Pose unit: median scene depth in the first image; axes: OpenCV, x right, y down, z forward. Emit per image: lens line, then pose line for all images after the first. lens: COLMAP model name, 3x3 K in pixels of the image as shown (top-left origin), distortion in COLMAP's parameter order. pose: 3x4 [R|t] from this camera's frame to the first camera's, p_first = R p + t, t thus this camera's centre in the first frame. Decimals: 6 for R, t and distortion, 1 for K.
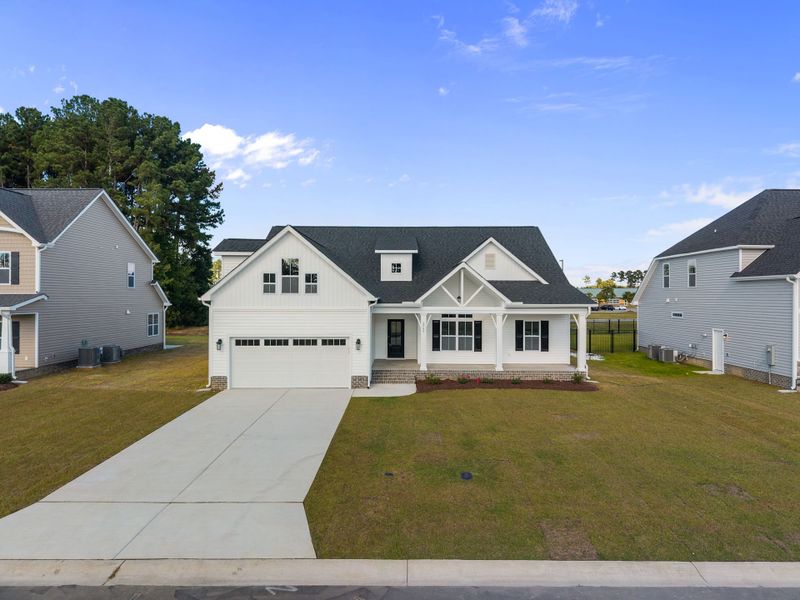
lens RADIAL K [[529.1, 0, 400.0], [0, 529.1, 300.0], [0, 0, 1]] dist [0.043068, -0.042444]
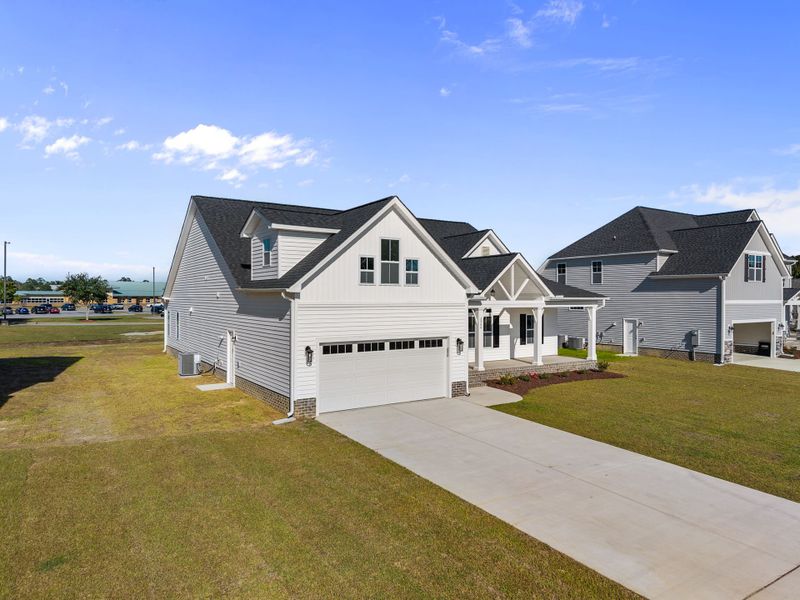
lens RADIAL K [[529.1, 0, 400.0], [0, 529.1, 300.0], [0, 0, 1]] dist [0.043068, -0.042444]
pose [[0.839925, -0.003998, 0.542688, -0.567595], [0.003321, 0.999992, 0.002227, 0.008964], [-0.542693, -0.000068, 0.839931, 0.304617]]
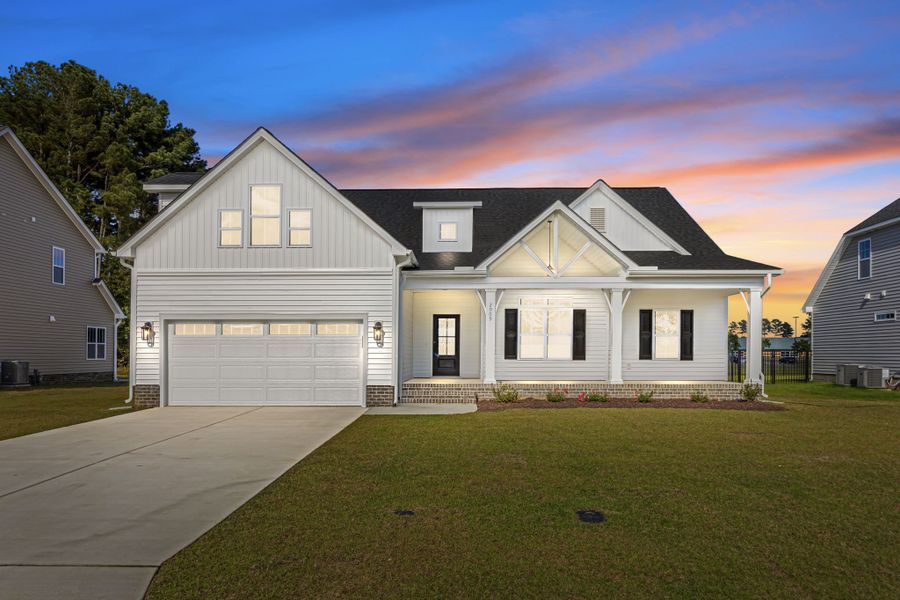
lens RADIAL K [[665.0, 0, 446.6], [0, 665.0, 355.5], [0, 0, 1]] dist [-0.000293, 0.001765]
pose [[0.999722, 0.000702, -0.023568, 0.012625], [-0.000850, 0.999980, -0.006289, 0.105182], [0.023563, 0.006307, 0.999702, 0.241042]]
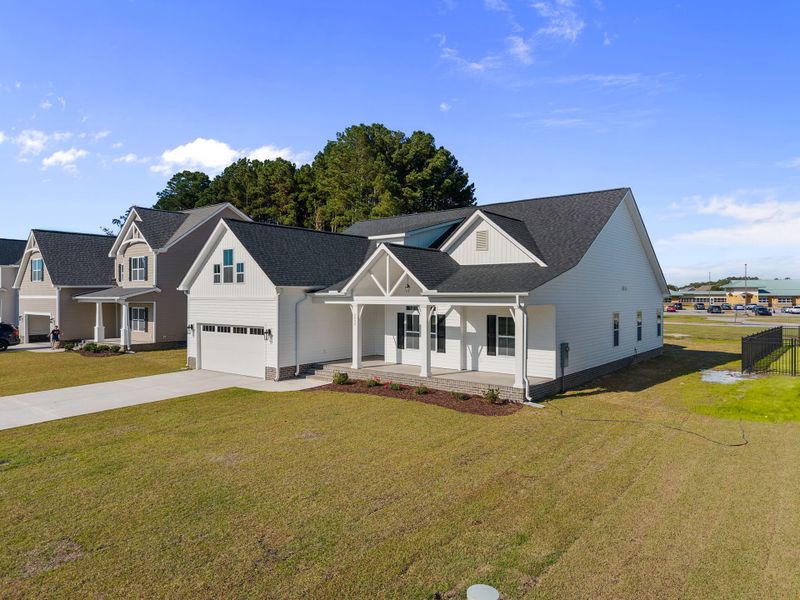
lens RADIAL K [[529.1, 0, 400.0], [0, 529.1, 300.0], [0, 0, 1]] dist [0.043068, -0.042444]
pose [[0.793829, 0.003271, -0.608133, 0.638013], [-0.002987, 0.999994, 0.001480, 0.017089], [0.608134, 0.000642, 0.793834, 0.342603]]
